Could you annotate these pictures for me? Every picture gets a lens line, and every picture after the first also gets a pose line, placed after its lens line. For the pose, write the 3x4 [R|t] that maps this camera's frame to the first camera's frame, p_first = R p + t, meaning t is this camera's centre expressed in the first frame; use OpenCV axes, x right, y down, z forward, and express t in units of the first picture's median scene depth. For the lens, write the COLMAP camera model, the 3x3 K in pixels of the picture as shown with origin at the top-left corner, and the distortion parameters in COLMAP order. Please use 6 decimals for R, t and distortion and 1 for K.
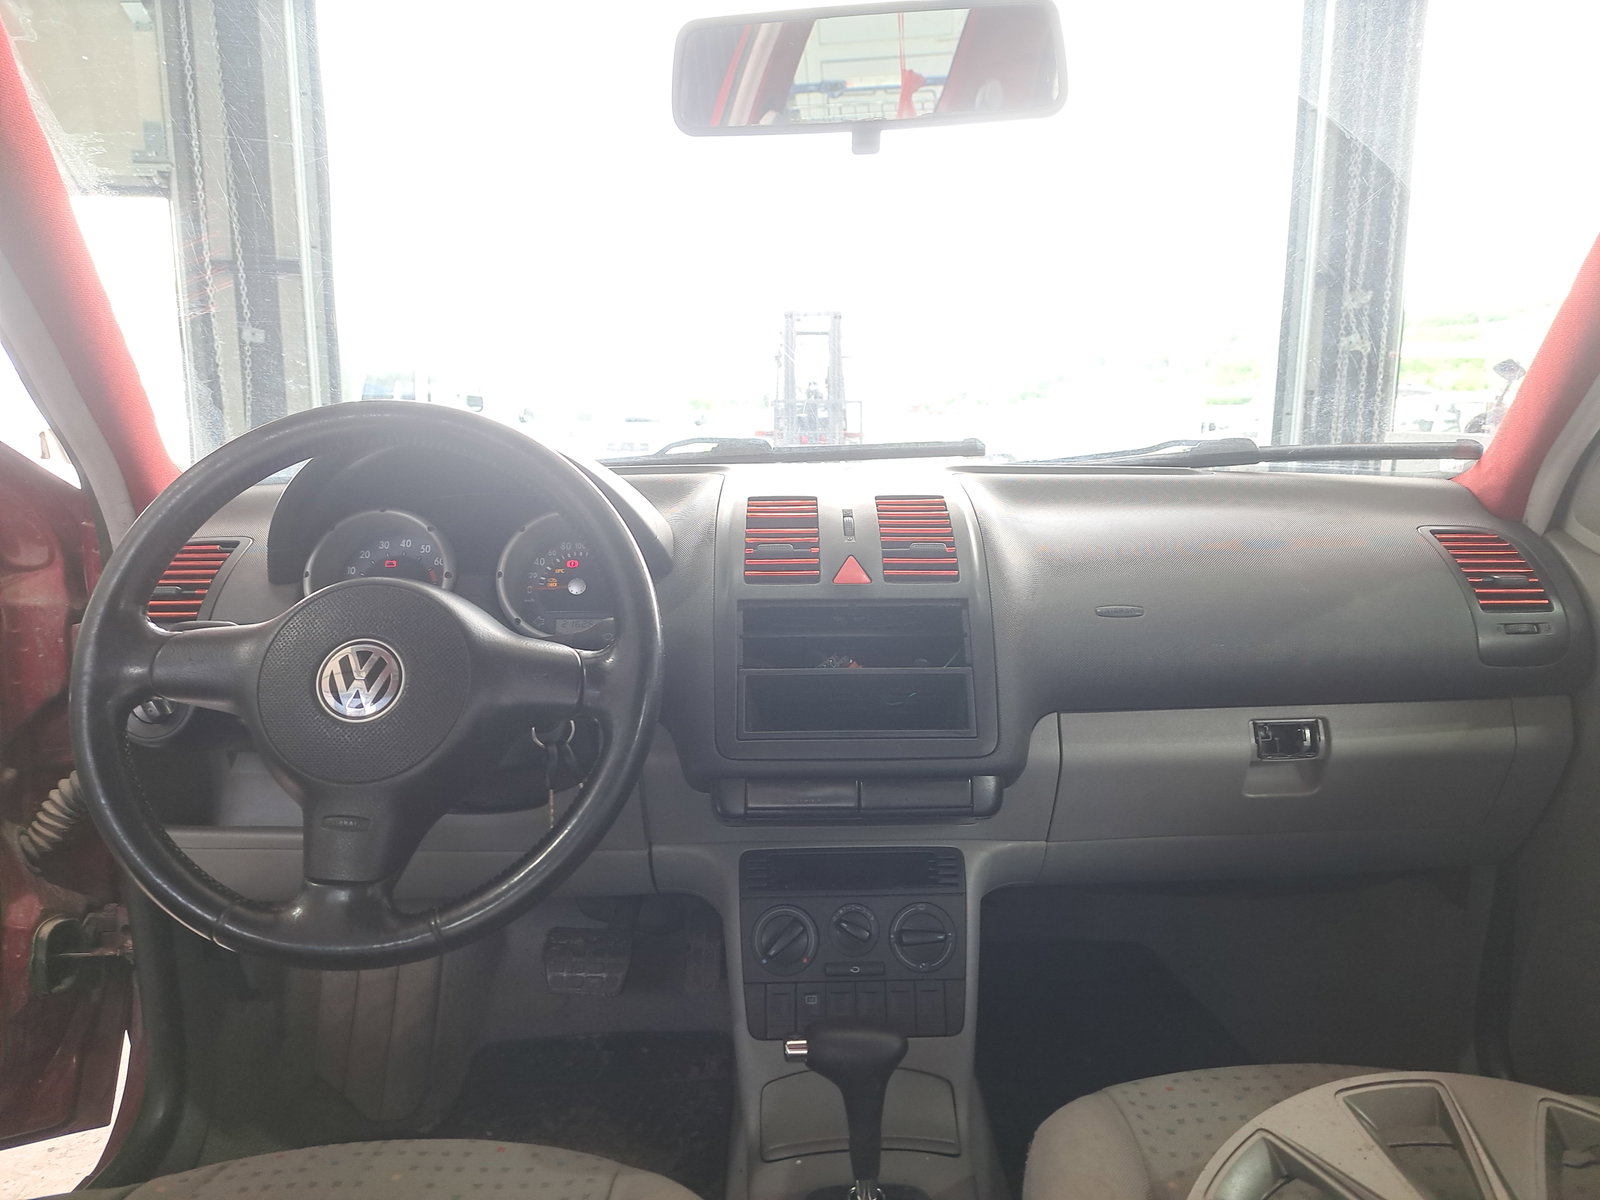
lens RADIAL K [[1143.6, 0, 820.9], [0, 1143.6, 602.7], [0, 0, 1]] dist [0.038752, -0.001609]
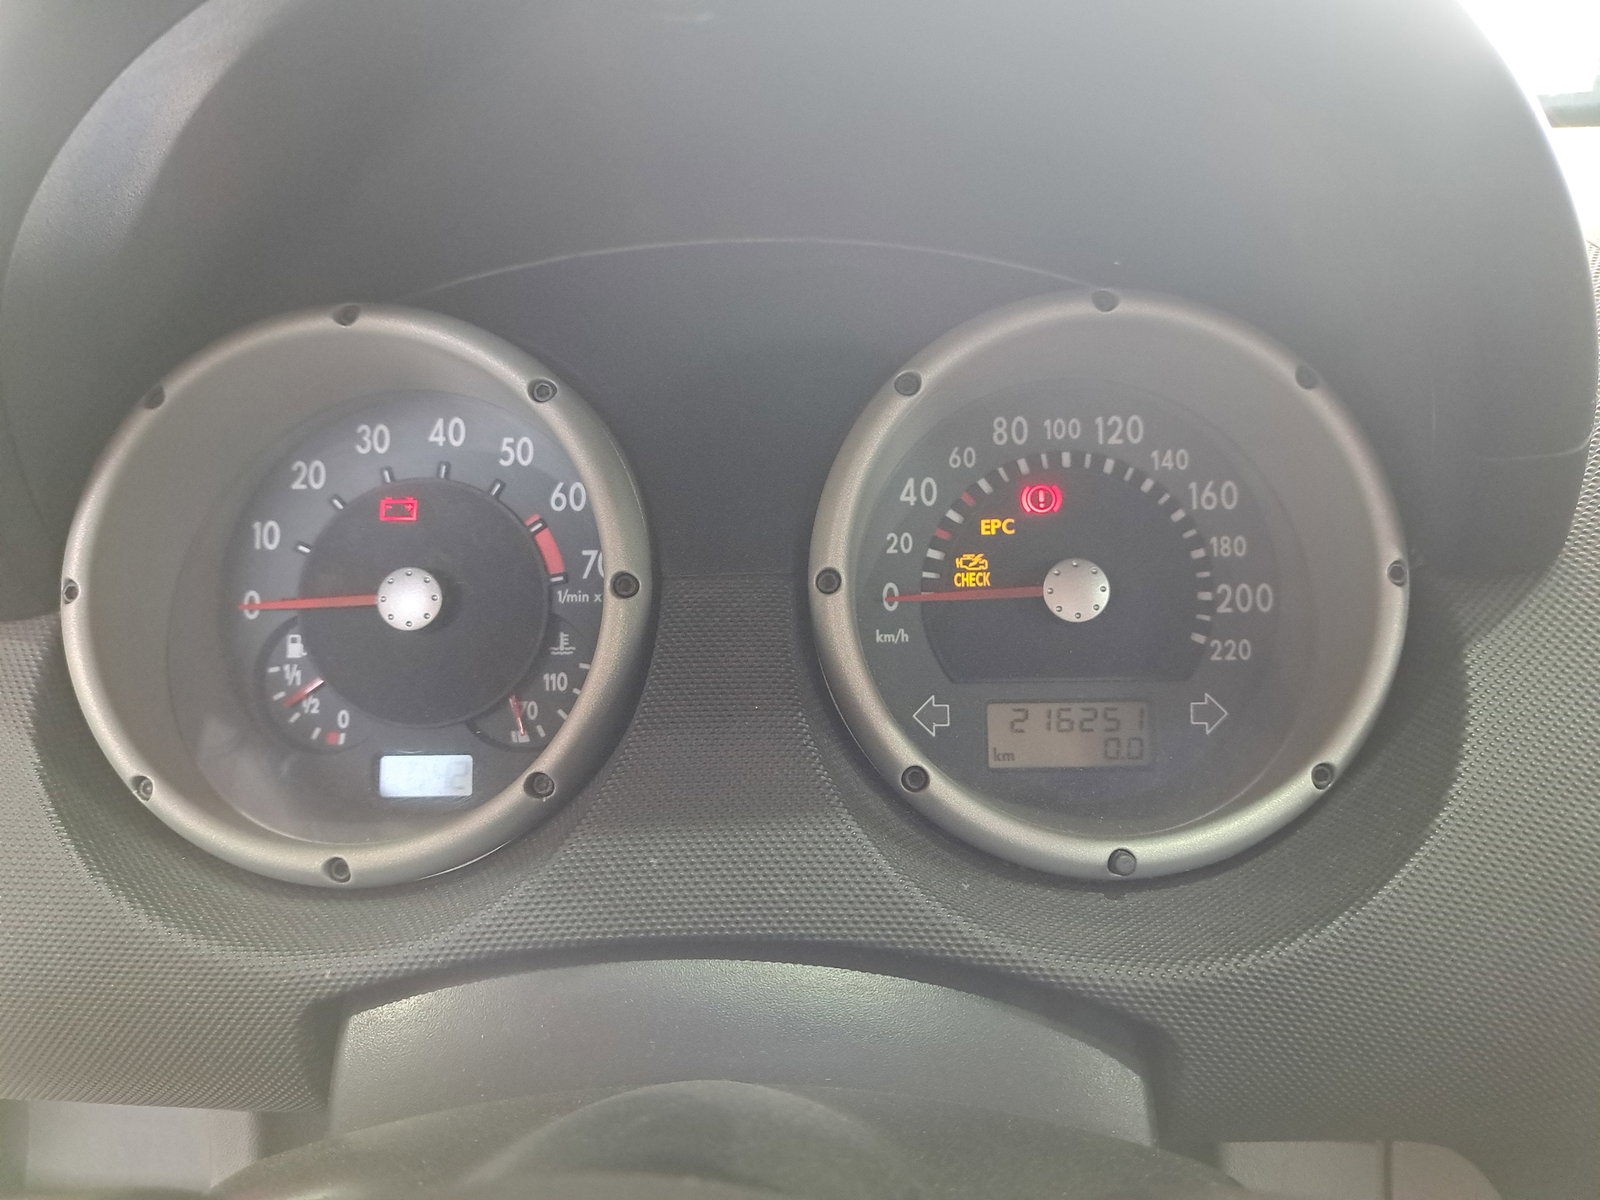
lens RADIAL K [[1143.6, 0, 820.9], [0, 1143.6, 602.7], [0, 0, 1]] dist [0.038752, -0.001609]
pose [[0.998217, -0.006650, -0.059313, -0.254071], [0.016153, 0.986786, 0.161223, -0.054858], [0.057457, -0.161894, 0.985134, 0.723690]]
